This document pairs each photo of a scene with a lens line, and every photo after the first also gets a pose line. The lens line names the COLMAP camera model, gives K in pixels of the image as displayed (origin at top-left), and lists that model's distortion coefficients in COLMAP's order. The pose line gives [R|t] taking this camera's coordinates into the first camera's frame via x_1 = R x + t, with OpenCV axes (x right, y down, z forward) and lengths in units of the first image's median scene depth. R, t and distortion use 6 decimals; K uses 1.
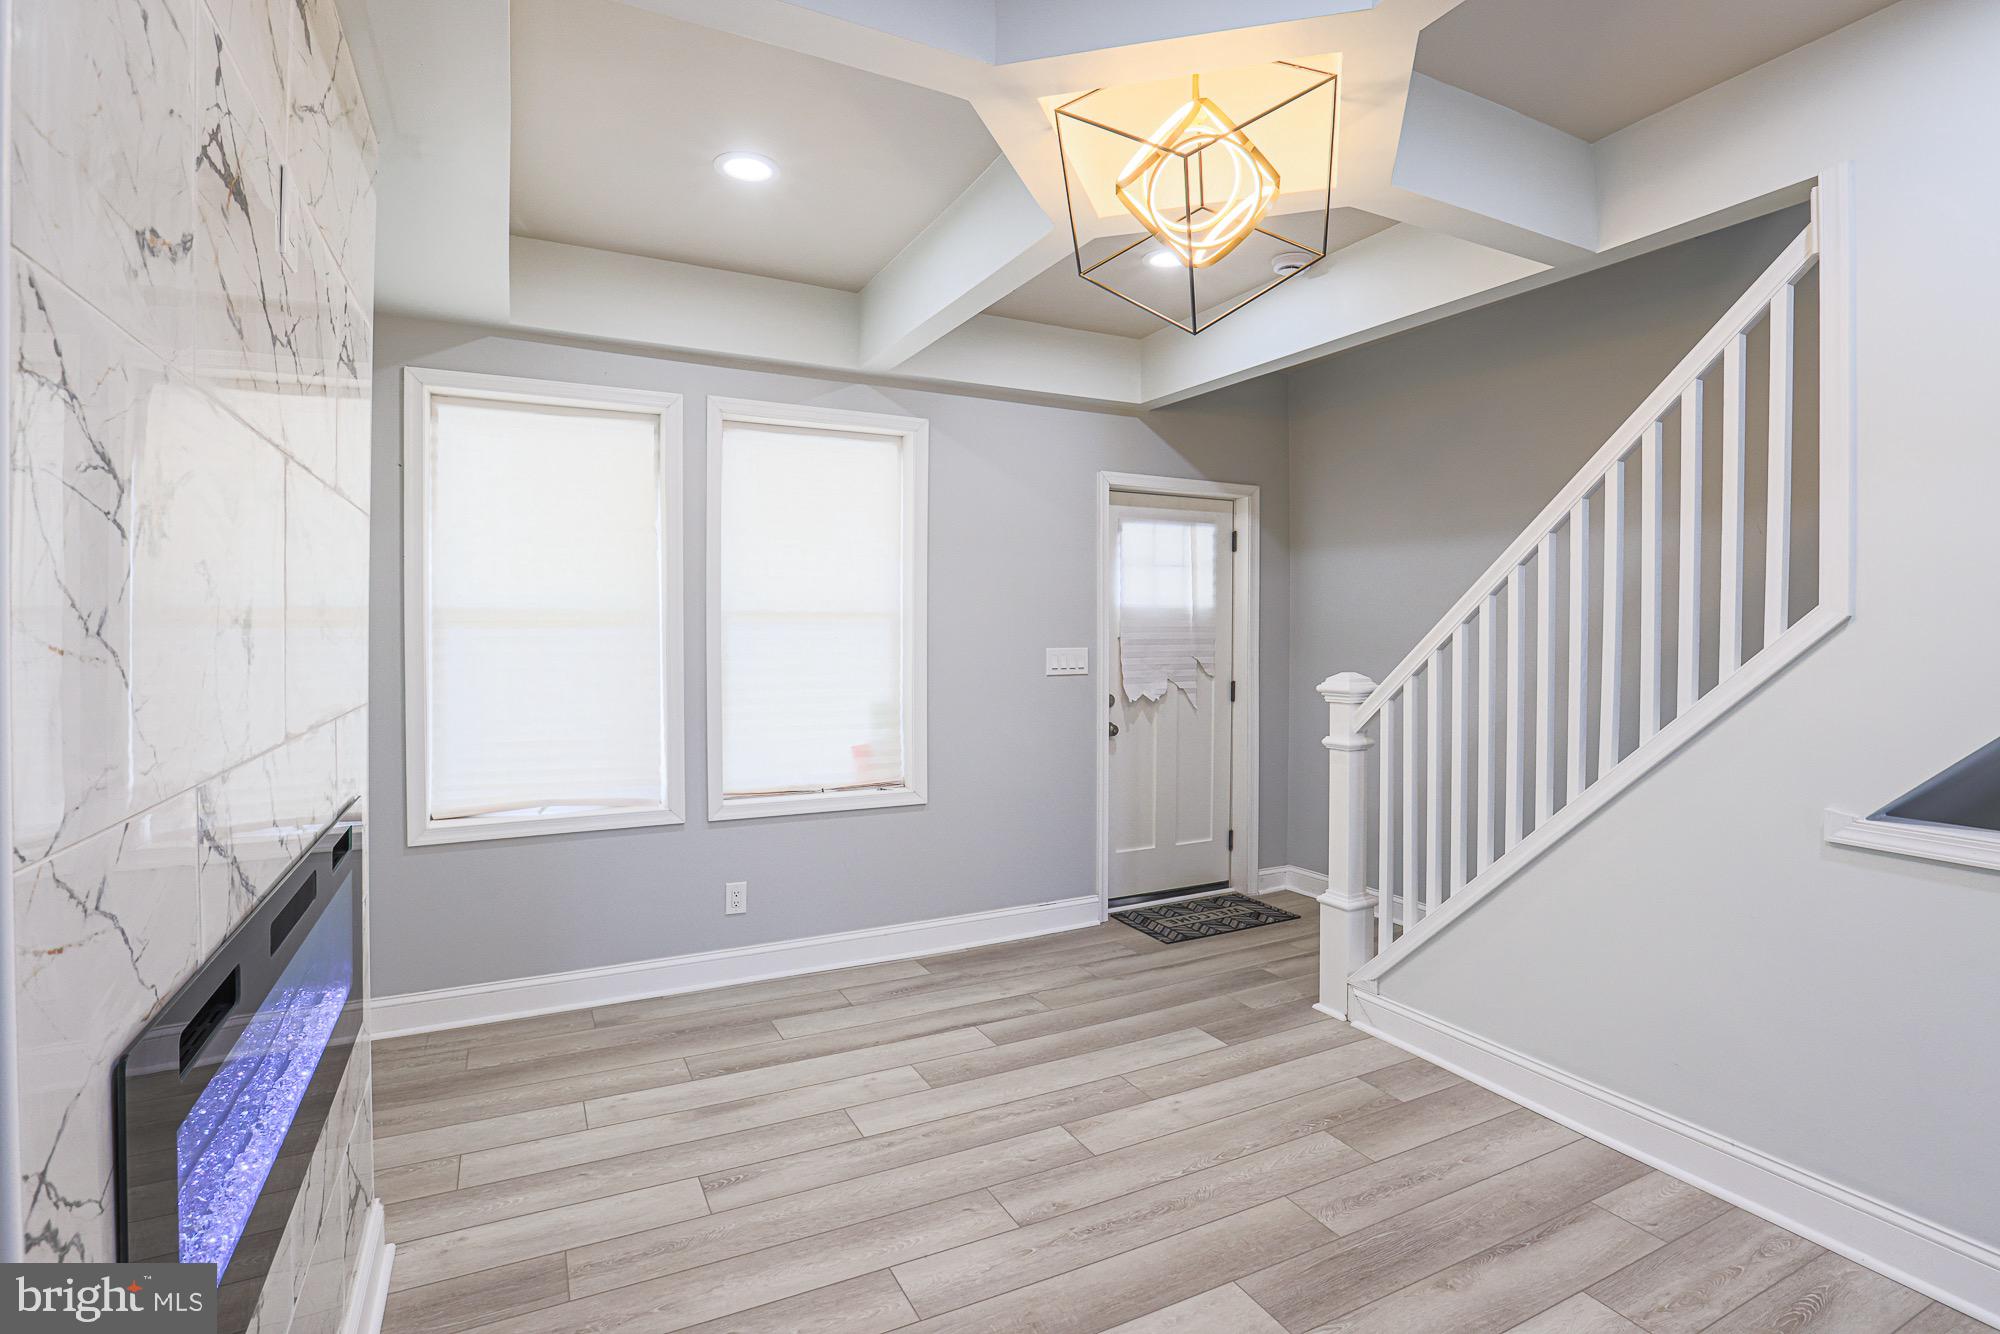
lens RADIAL K [[955.1, 0, 1103.1], [0, 955.1, 635.8], [0, 0, 1]] dist [-0.054010, 0.017636]
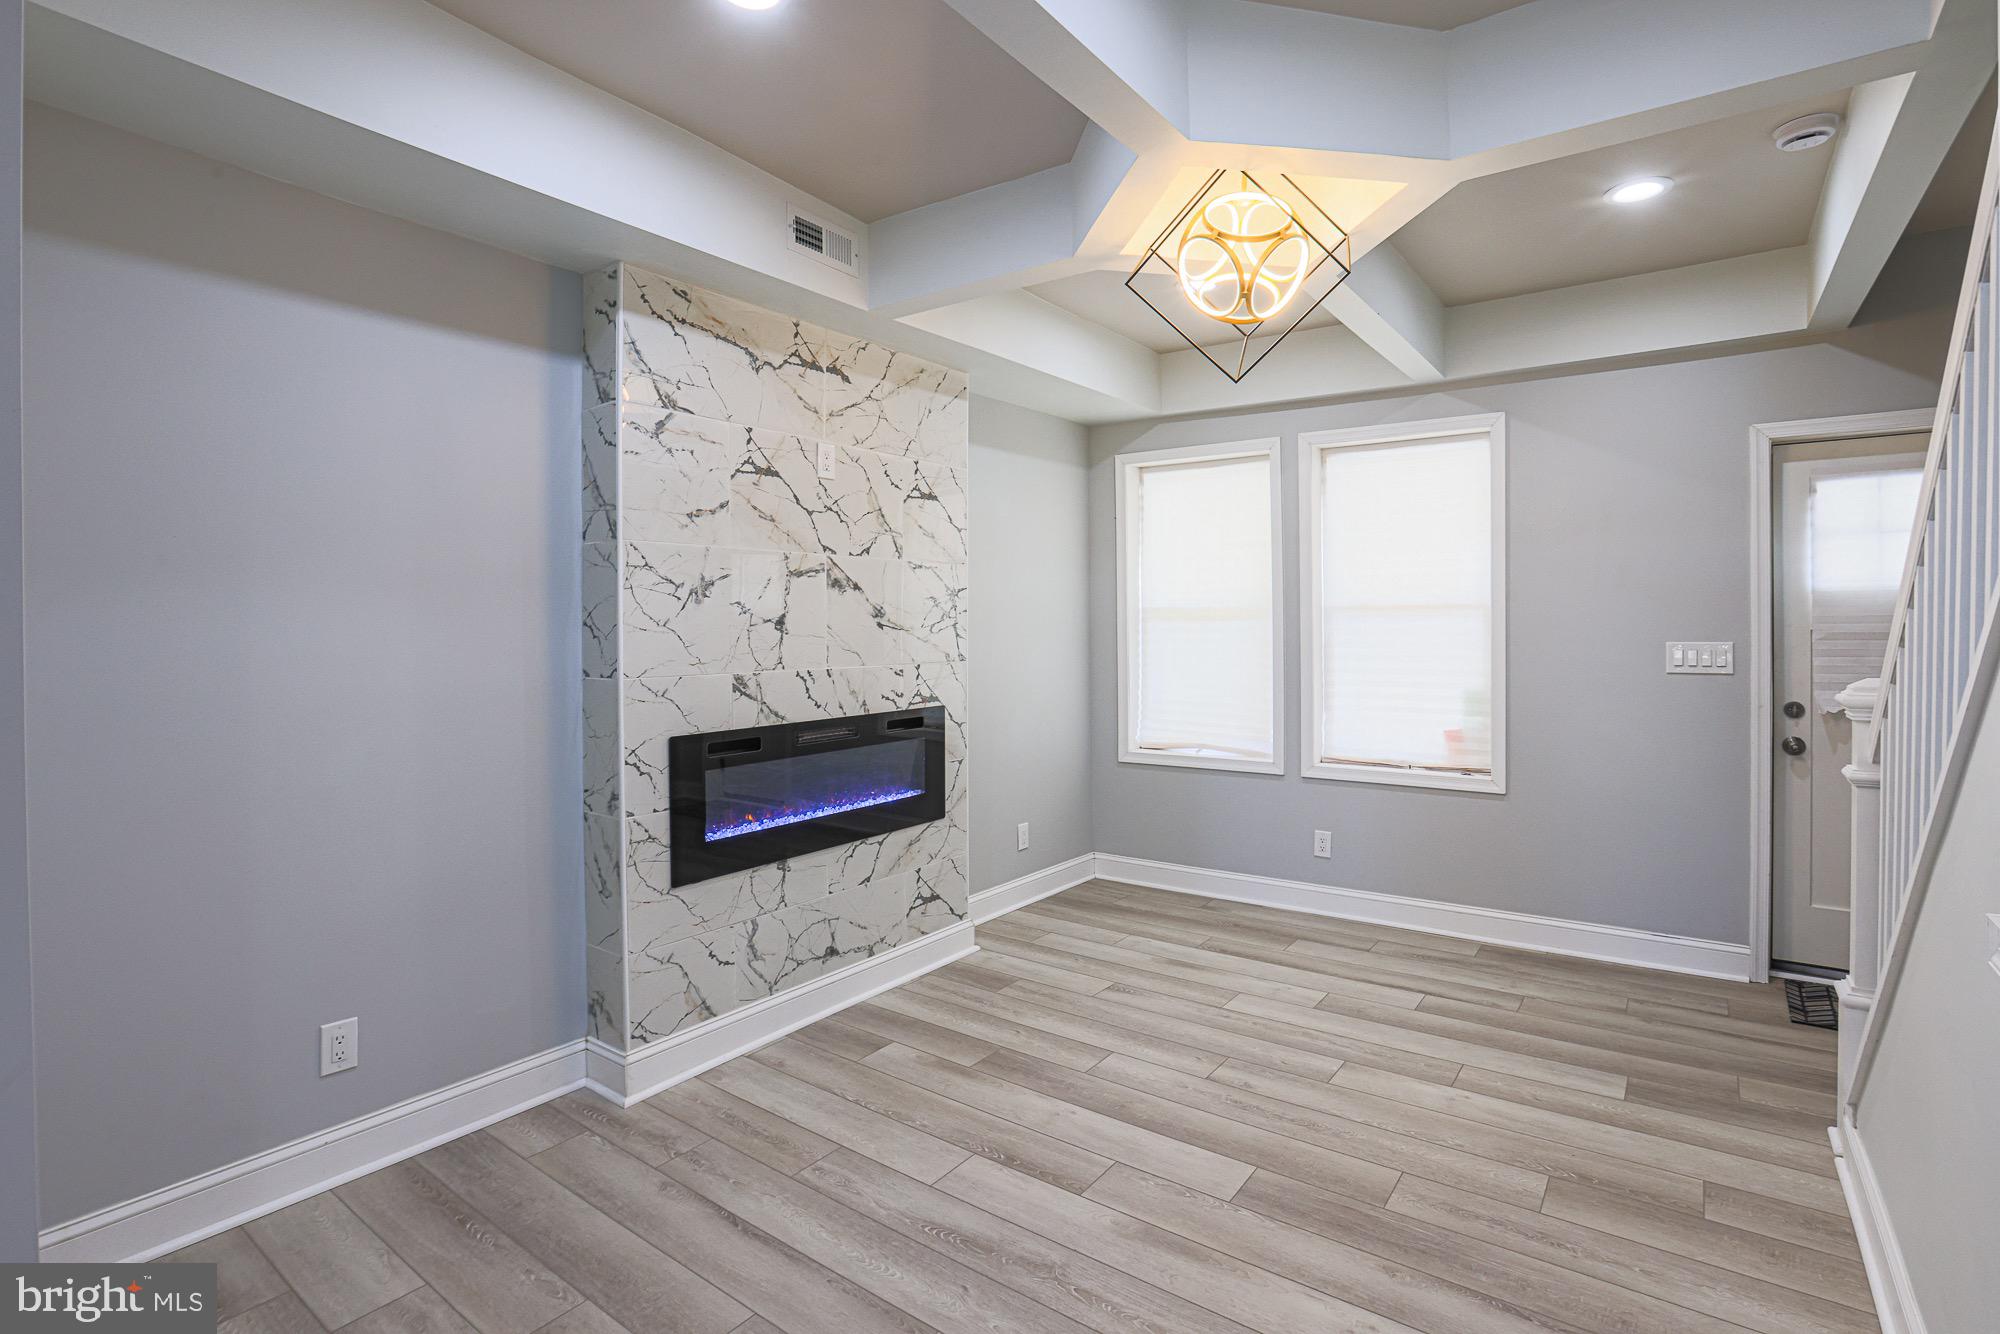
lens RADIAL K [[982.0, 0, 985.8], [0, 982.0, 629.7], [0, 0, 1]] dist [-0.045980, 0.013720]
pose [[0.429743, 0.005849, -0.902932, 0.617210], [0.002524, 0.999967, 0.007679, -0.008318], [0.902948, -0.005580, 0.429714, 0.082161]]
